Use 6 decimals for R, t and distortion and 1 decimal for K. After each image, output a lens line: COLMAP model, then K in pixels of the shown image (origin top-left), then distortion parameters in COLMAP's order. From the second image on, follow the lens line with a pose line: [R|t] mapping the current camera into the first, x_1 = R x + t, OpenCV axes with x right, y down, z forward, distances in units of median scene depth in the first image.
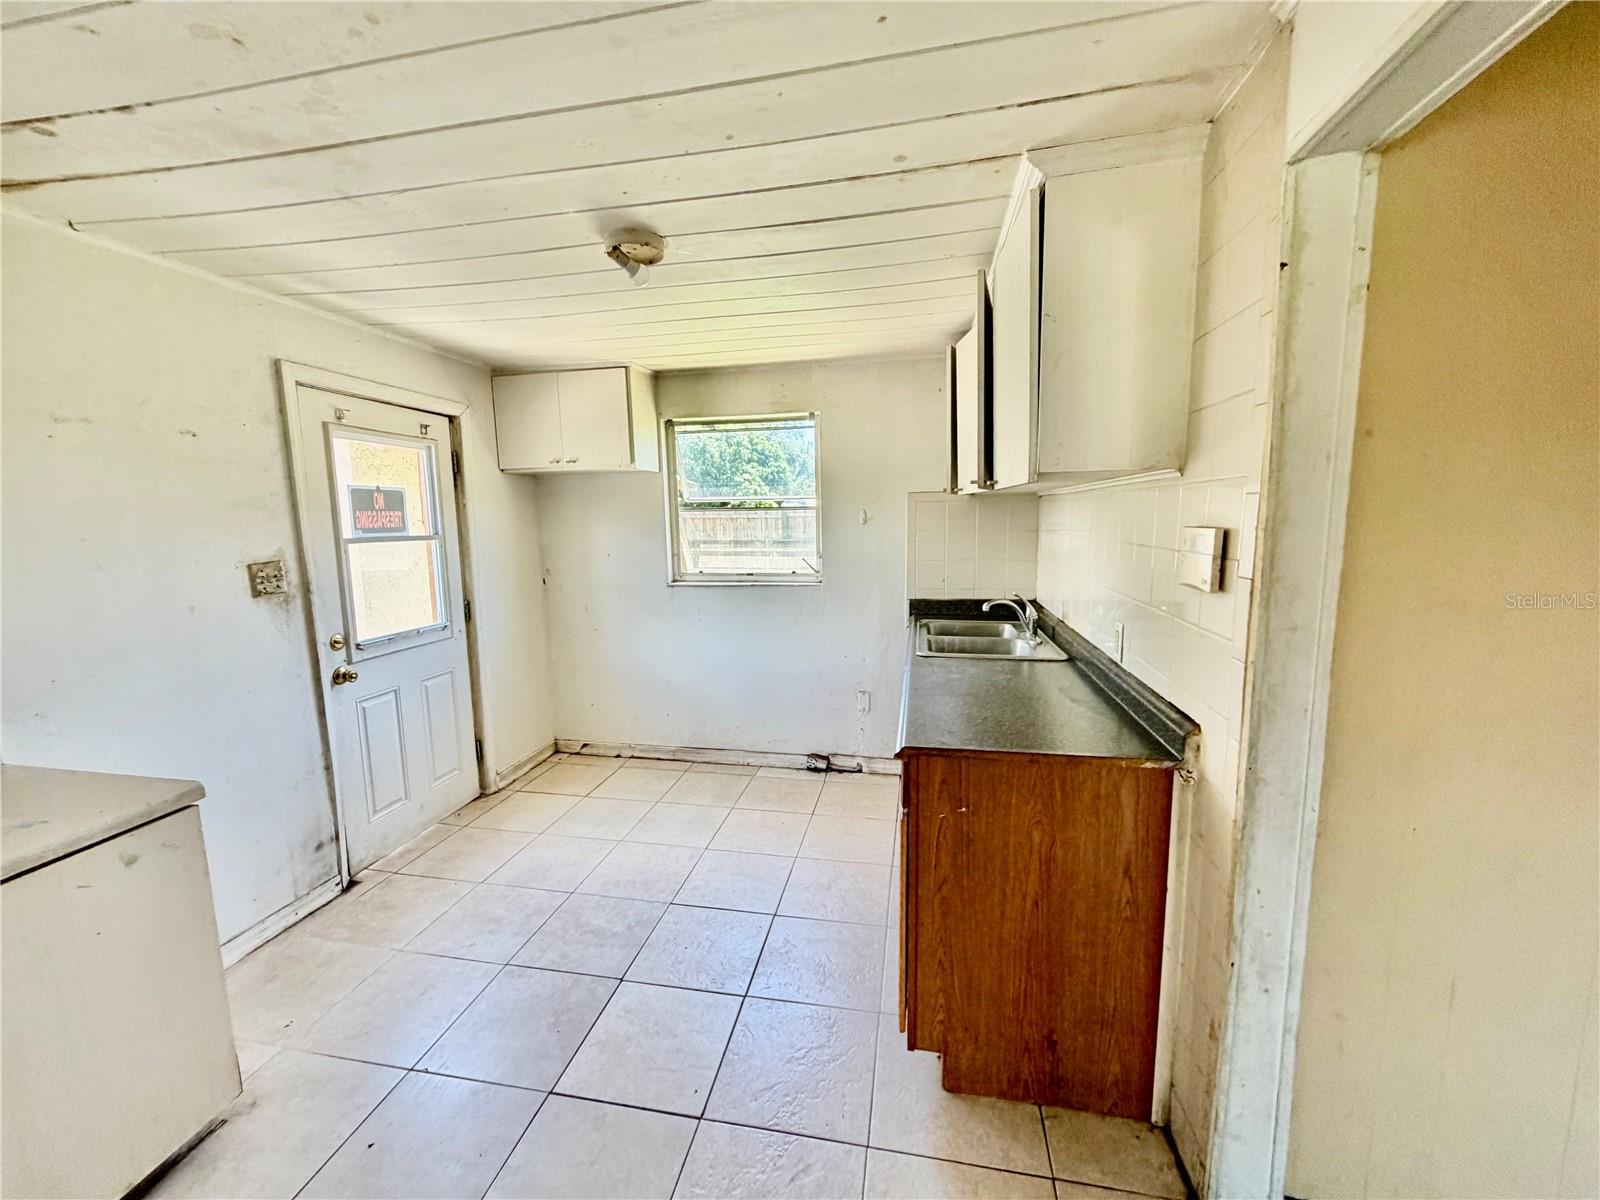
lens RADIAL K [[640.1, 0, 795.4], [0, 640.1, 603.2], [0, 0, 1]] dist [0.001618, -0.000248]
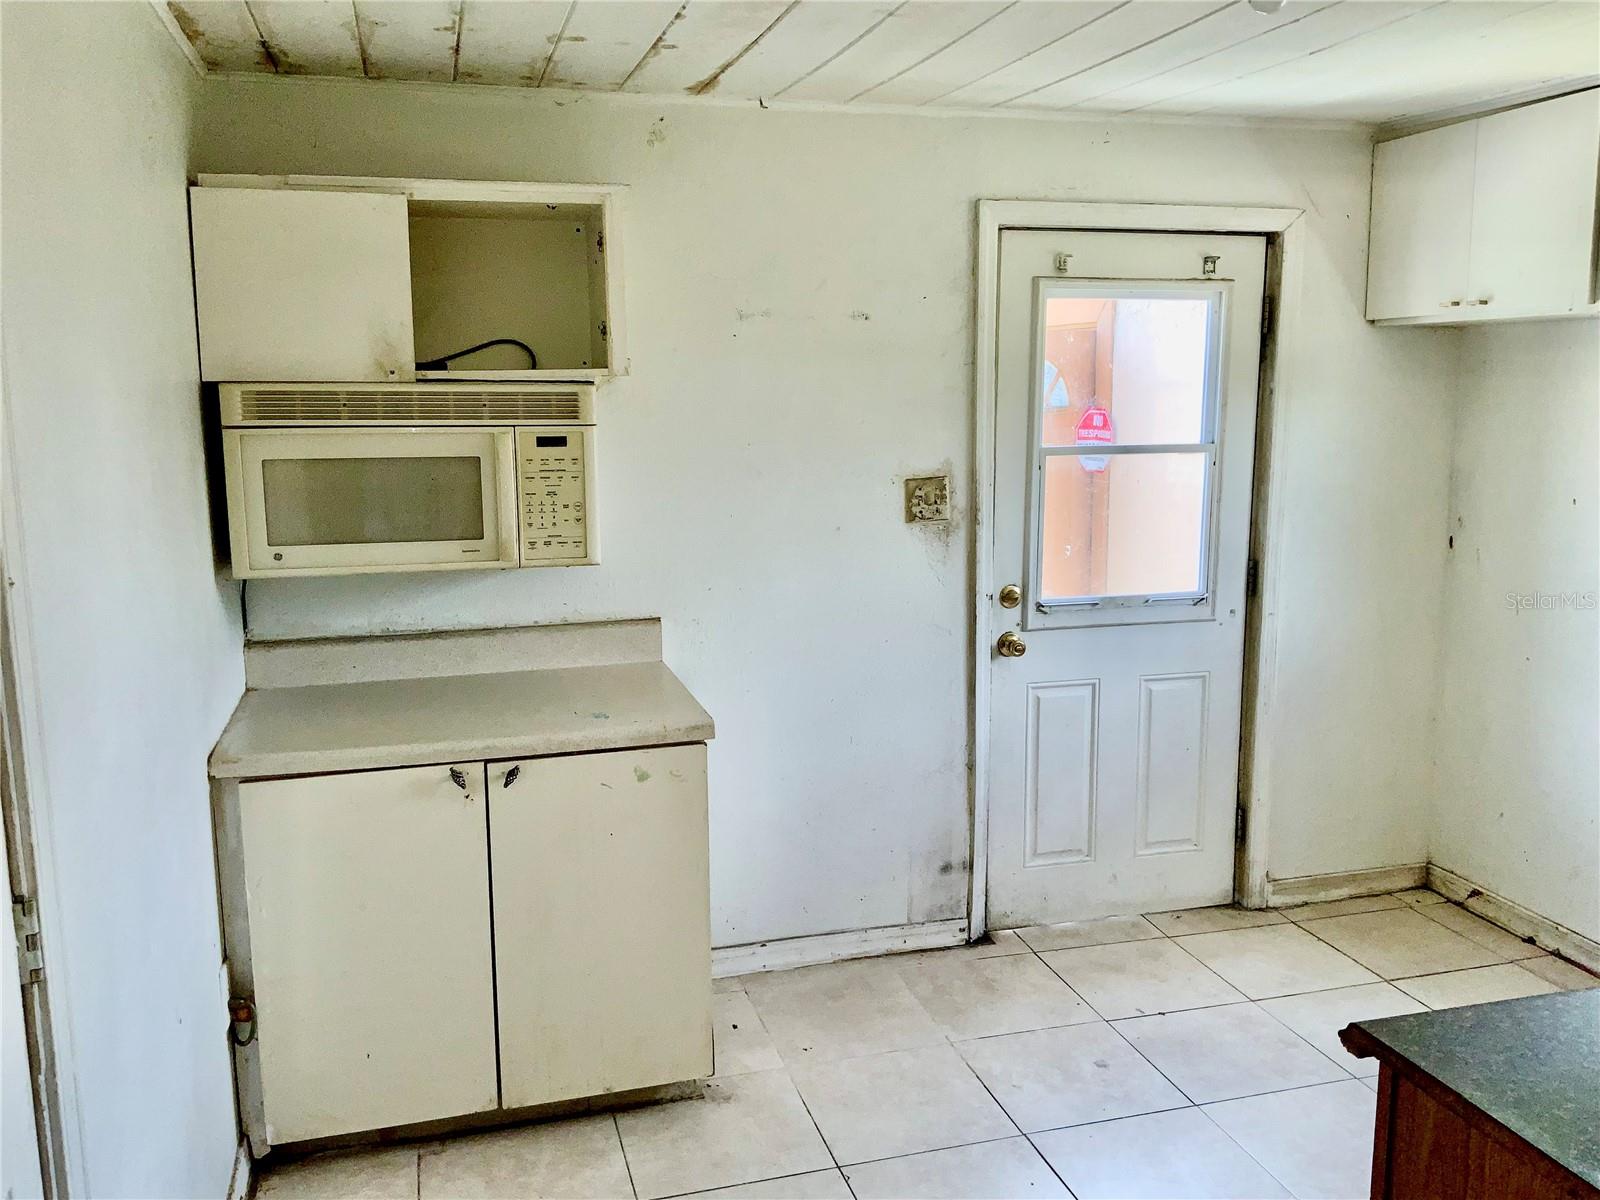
lens RADIAL K [[1315.6, 0, 798.6], [0, 1315.6, 594.0], [0, 0, 1]] dist [0.120456, -0.249178]
pose [[0.443438, 0.152341, -0.883264, 0.439499], [-0.119776, 0.986683, 0.110046, -0.070128], [0.888266, 0.056995, 0.455780, 0.136062]]
